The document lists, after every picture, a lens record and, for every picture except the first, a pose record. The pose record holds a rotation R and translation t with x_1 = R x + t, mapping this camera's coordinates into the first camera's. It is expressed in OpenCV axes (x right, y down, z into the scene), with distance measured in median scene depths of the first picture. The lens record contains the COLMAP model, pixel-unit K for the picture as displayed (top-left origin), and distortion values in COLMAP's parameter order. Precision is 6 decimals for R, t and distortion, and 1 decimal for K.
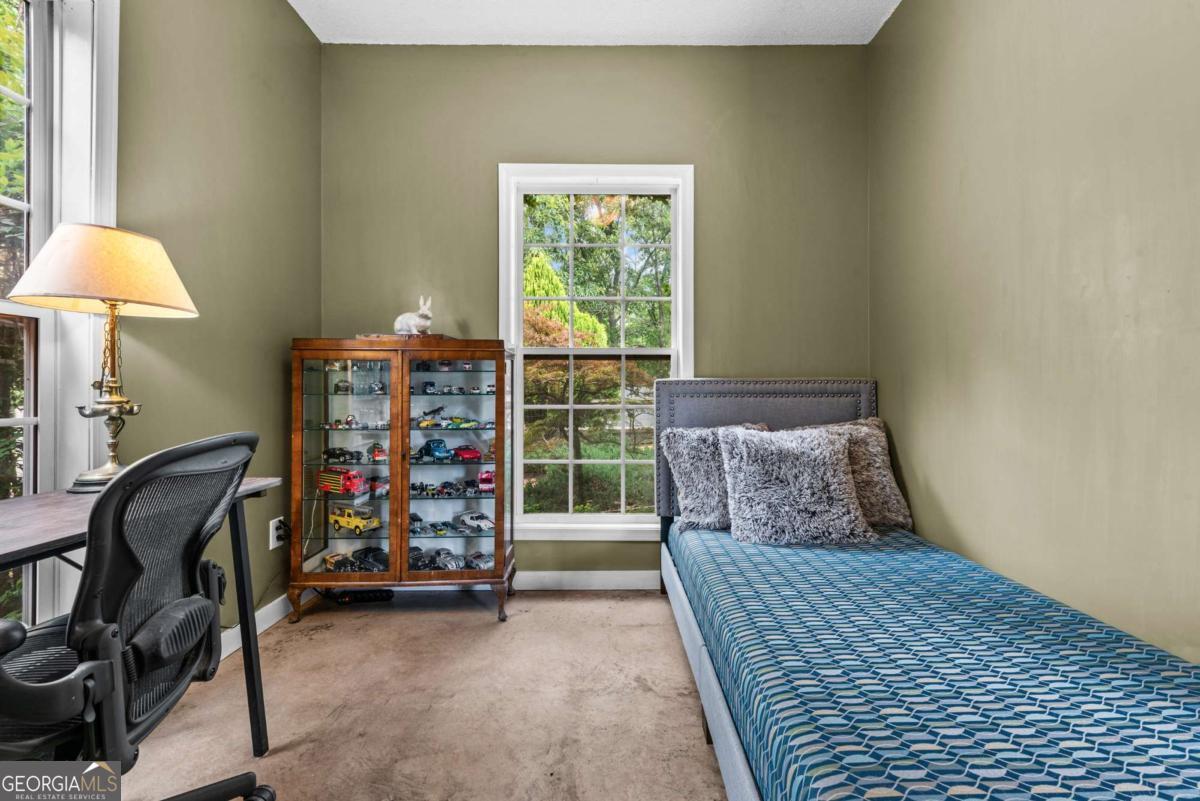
lens RADIAL K [[483.1, 0, 608.7], [0, 483.1, 394.3], [0, 0, 1]] dist [0.001630, -0.000202]
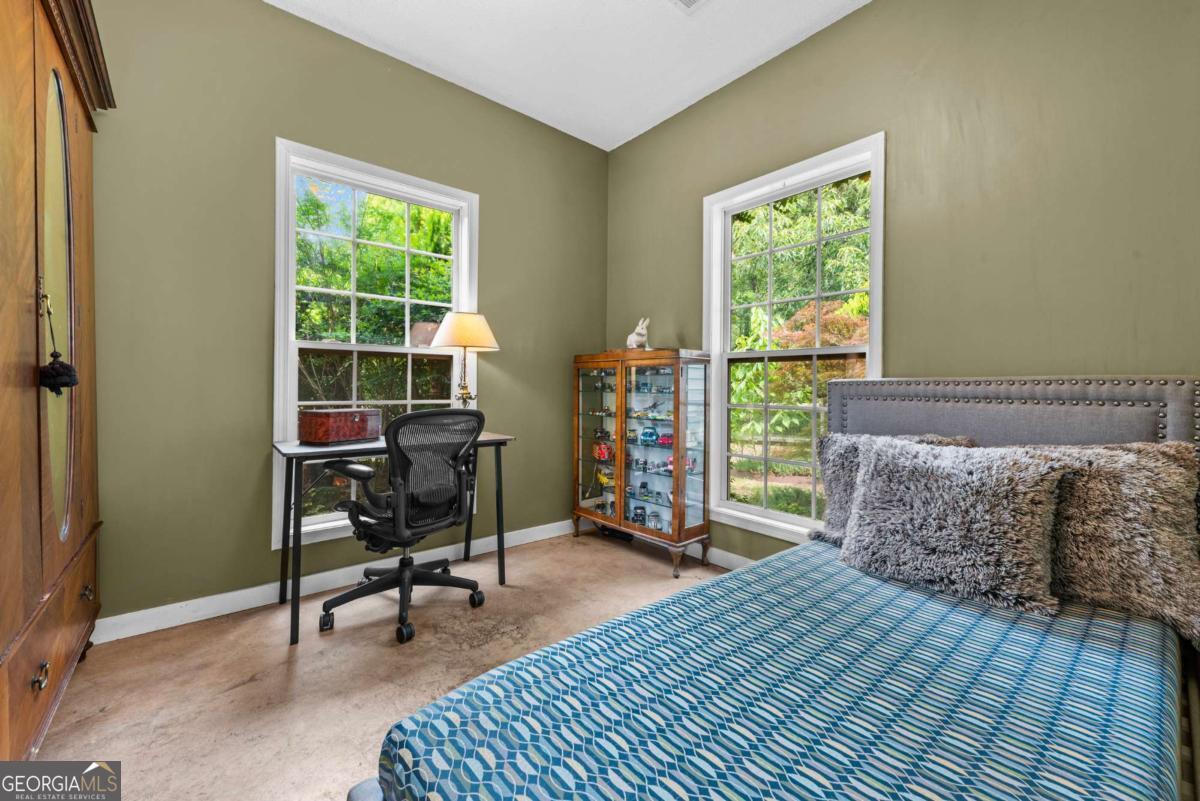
lens RADIAL K [[483.1, 0, 611.0], [0, 483.1, 394.6], [0, 0, 1]] dist [0.001630, -0.000202]
pose [[0.641872, 0.017619, -0.766610, 0.611197], [-0.015265, 0.999831, 0.010198, -0.006505], [0.766660, 0.005157, 0.642033, 0.082412]]
